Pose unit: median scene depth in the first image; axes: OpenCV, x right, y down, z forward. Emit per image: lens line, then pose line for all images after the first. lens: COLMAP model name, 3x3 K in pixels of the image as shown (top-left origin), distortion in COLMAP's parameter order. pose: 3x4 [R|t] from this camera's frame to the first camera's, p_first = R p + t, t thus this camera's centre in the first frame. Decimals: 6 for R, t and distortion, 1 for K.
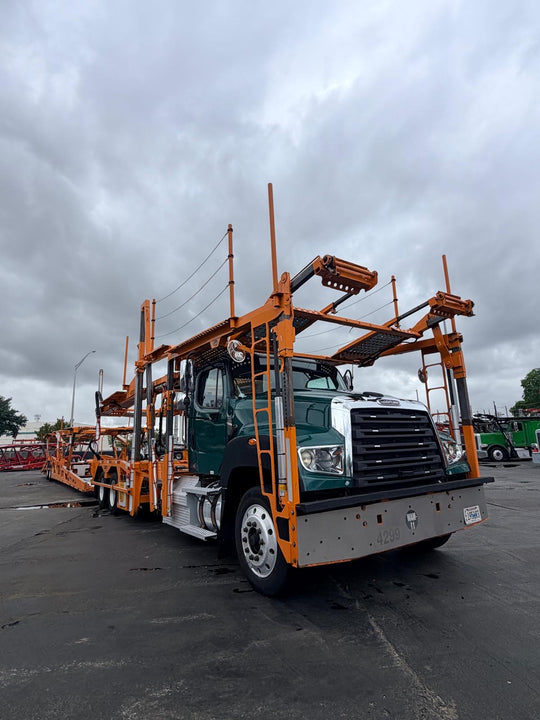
lens RADIAL K [[378.5, 0, 268.3], [0, 378.5, 362.0], [0, 0, 1]] dist [0.013298, -0.001976]
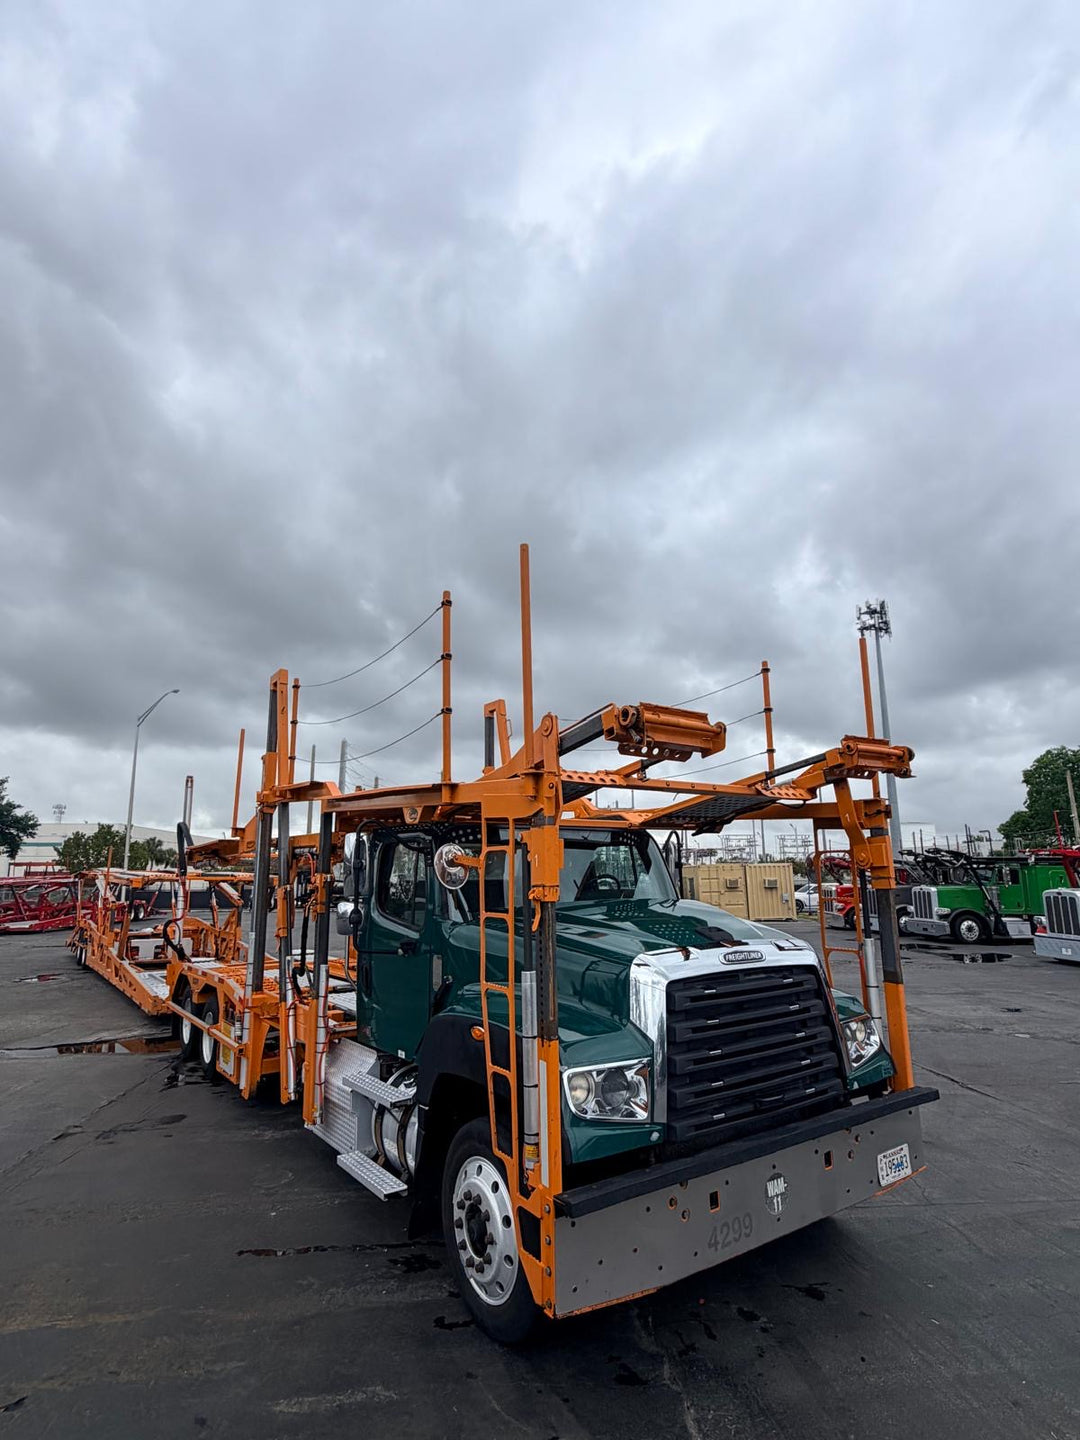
lens RADIAL K [[756.9, 0, 536.3], [0, 756.9, 729.3], [0, 0, 1]] dist [0.013298, -0.001976]
pose [[0.999576, 0.025529, 0.013994, 0.011338], [-0.025872, 0.999355, 0.024906, -0.216361], [-0.013349, -0.025257, 0.999592, -0.032137]]
